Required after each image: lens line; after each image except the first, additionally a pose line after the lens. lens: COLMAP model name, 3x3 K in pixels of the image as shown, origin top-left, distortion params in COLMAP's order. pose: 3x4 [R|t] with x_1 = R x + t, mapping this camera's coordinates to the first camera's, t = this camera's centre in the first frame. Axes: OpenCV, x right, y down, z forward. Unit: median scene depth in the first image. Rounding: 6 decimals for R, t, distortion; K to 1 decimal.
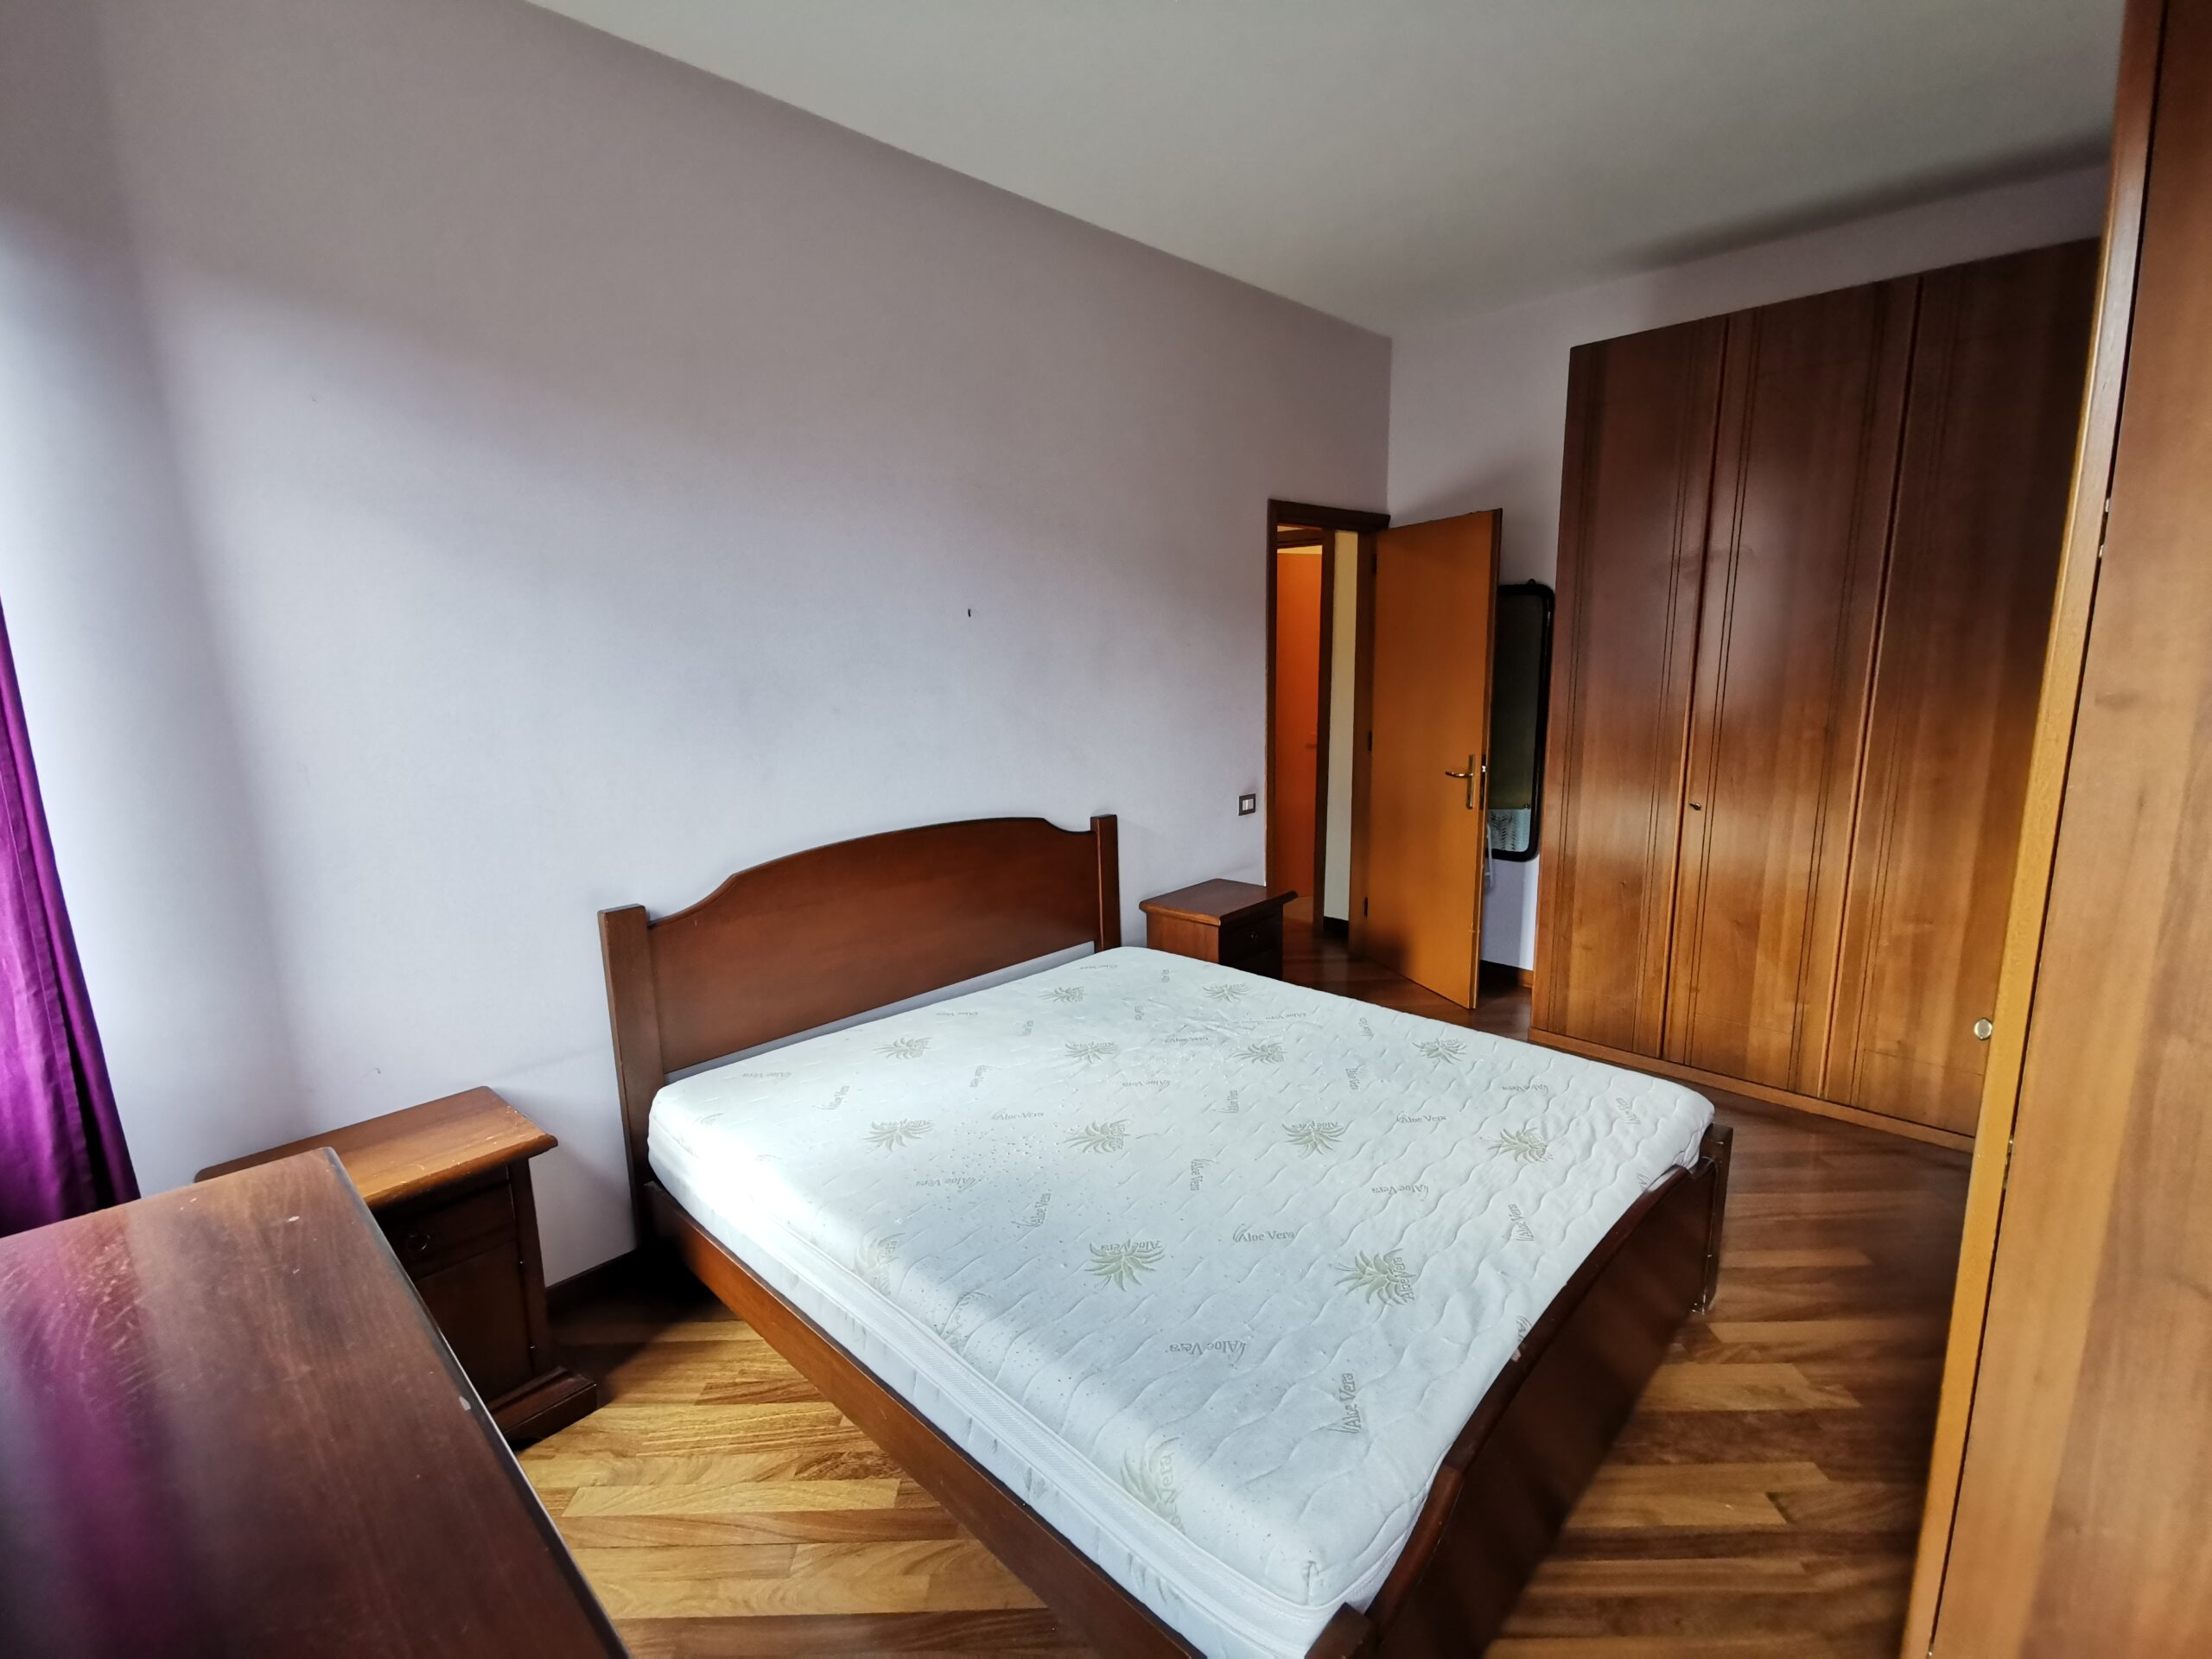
lens RADIAL K [[1015.8, 0, 1118.1], [0, 1015.8, 830.3], [0, 0, 1]] dist [0.011029, 0.000080]
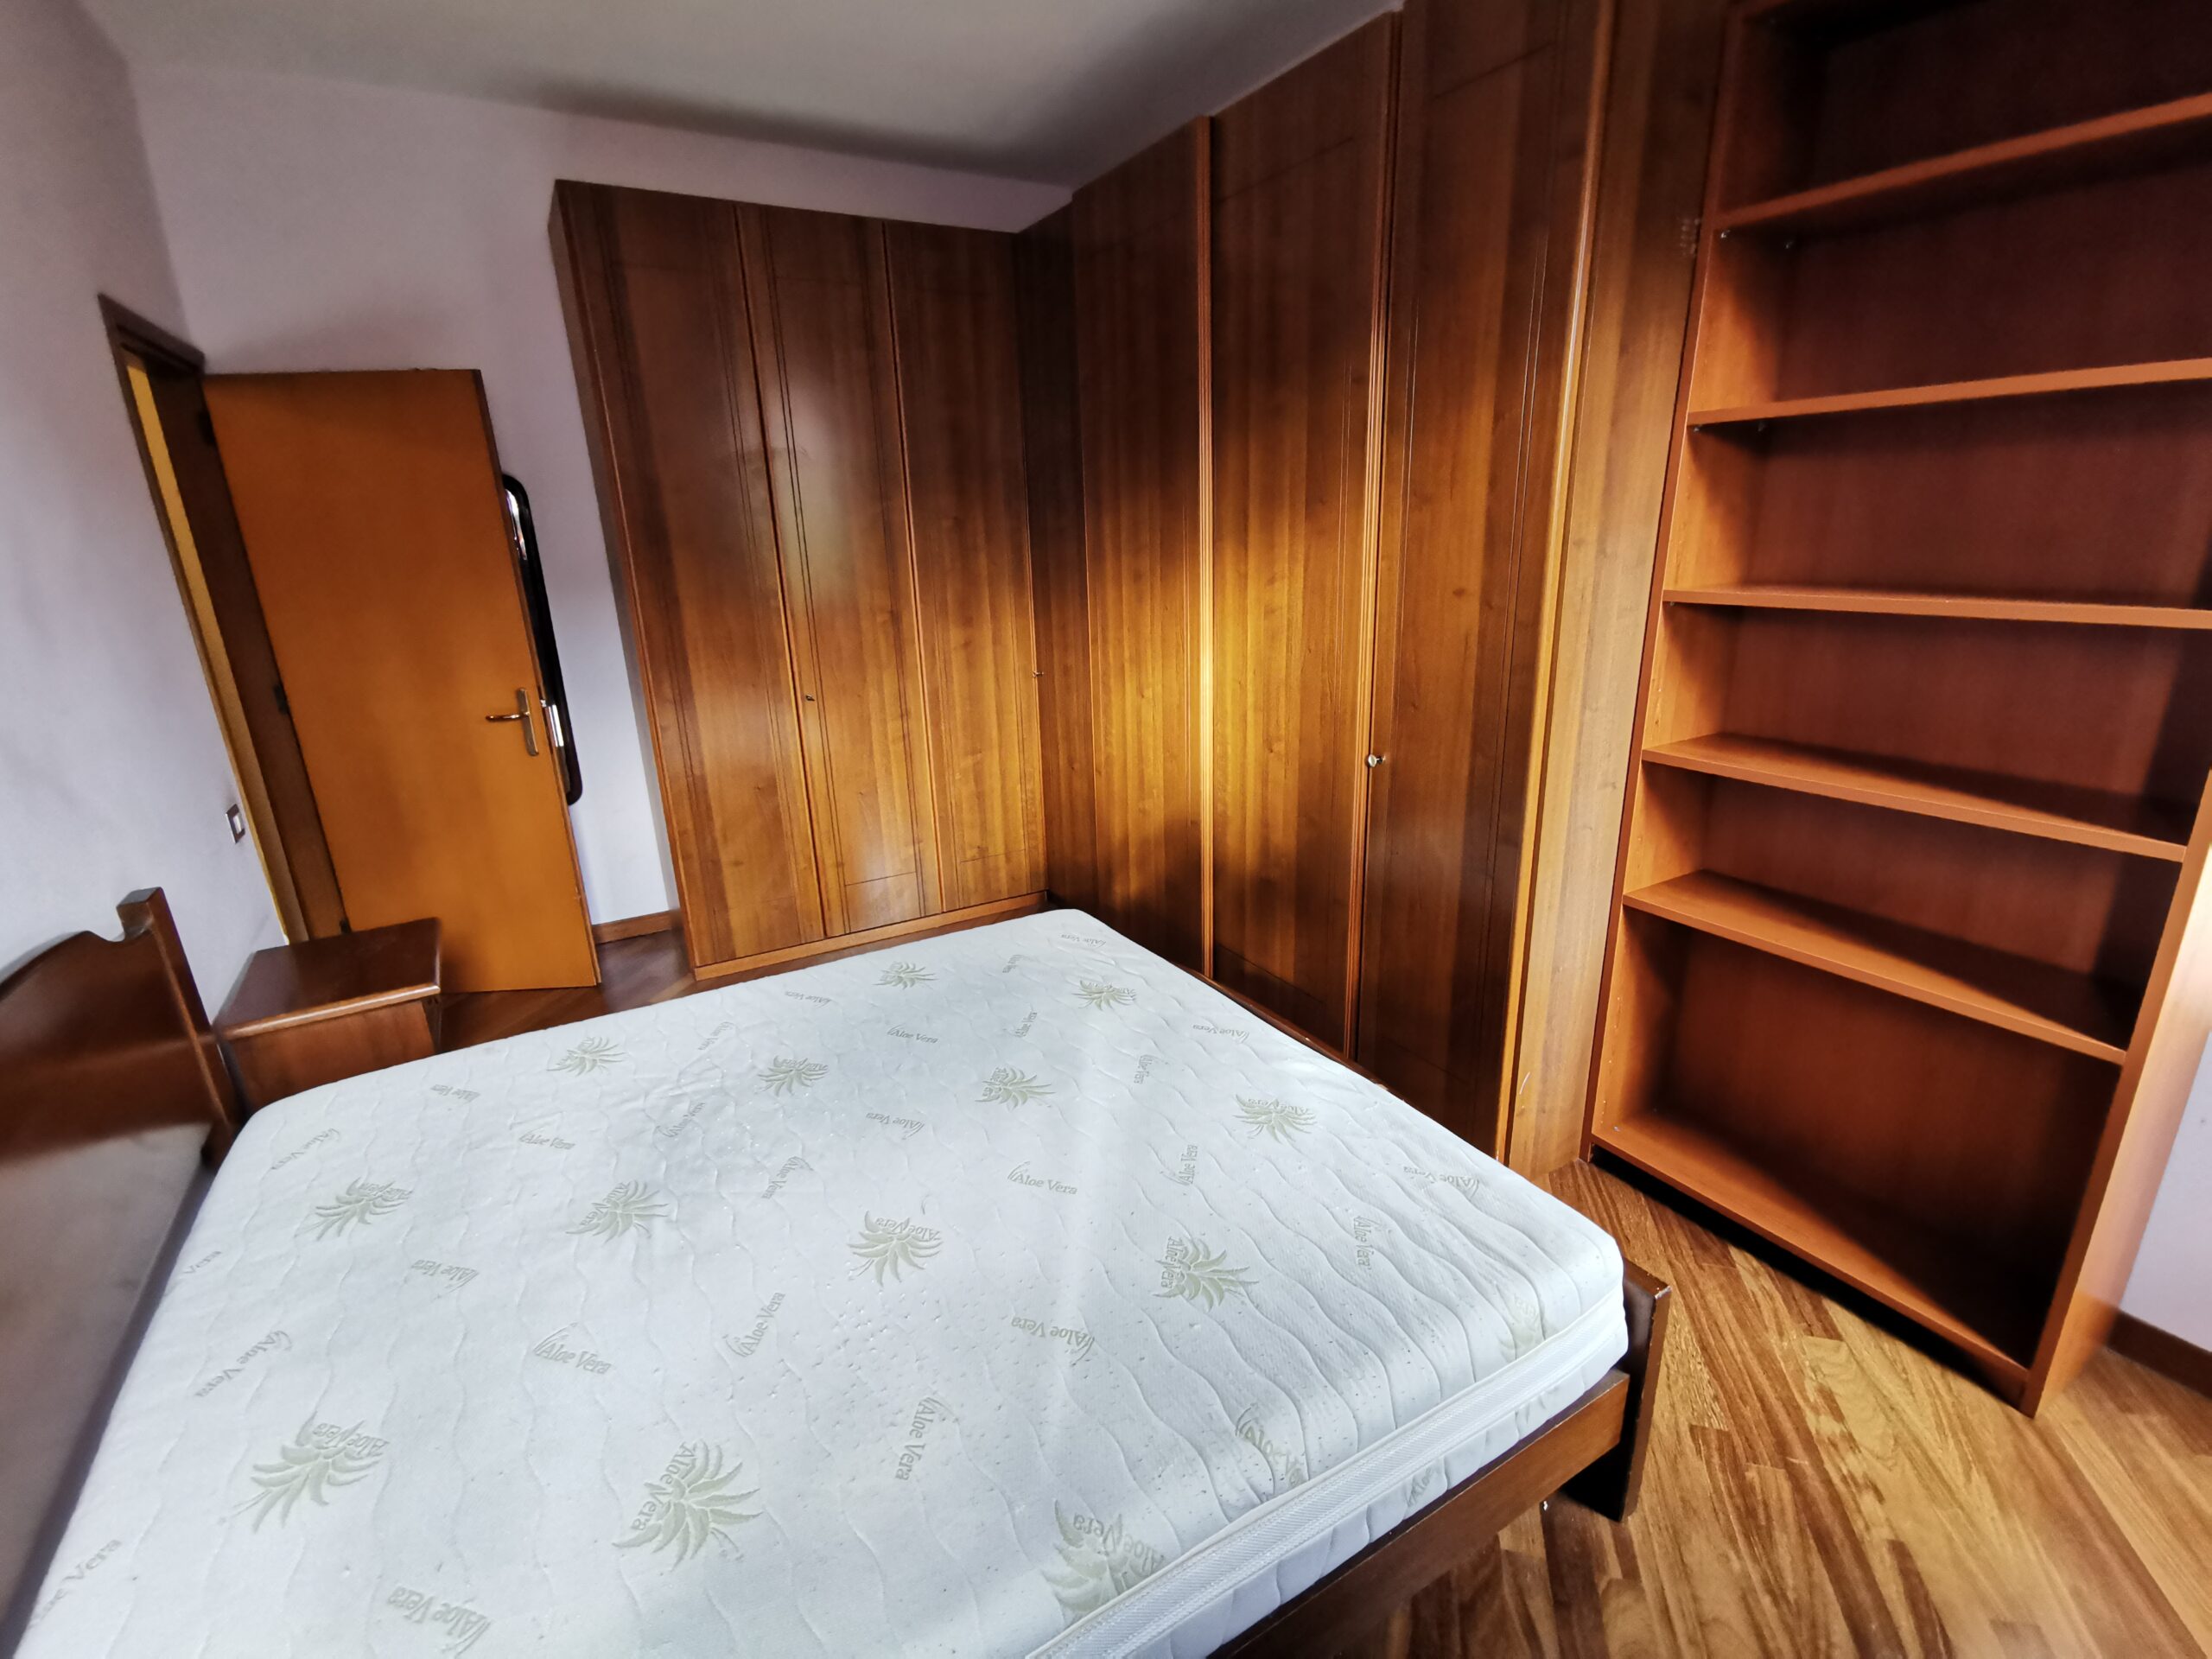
lens RADIAL K [[1015.8, 0, 1118.1], [0, 1015.8, 830.3], [0, 0, 1]] dist [0.011029, 0.000080]
pose [[0.284619, -0.274840, 0.918398, -0.350774], [0.201708, 0.953744, 0.222906, -0.063725], [-0.937180, 0.121805, 0.326891, 0.376748]]
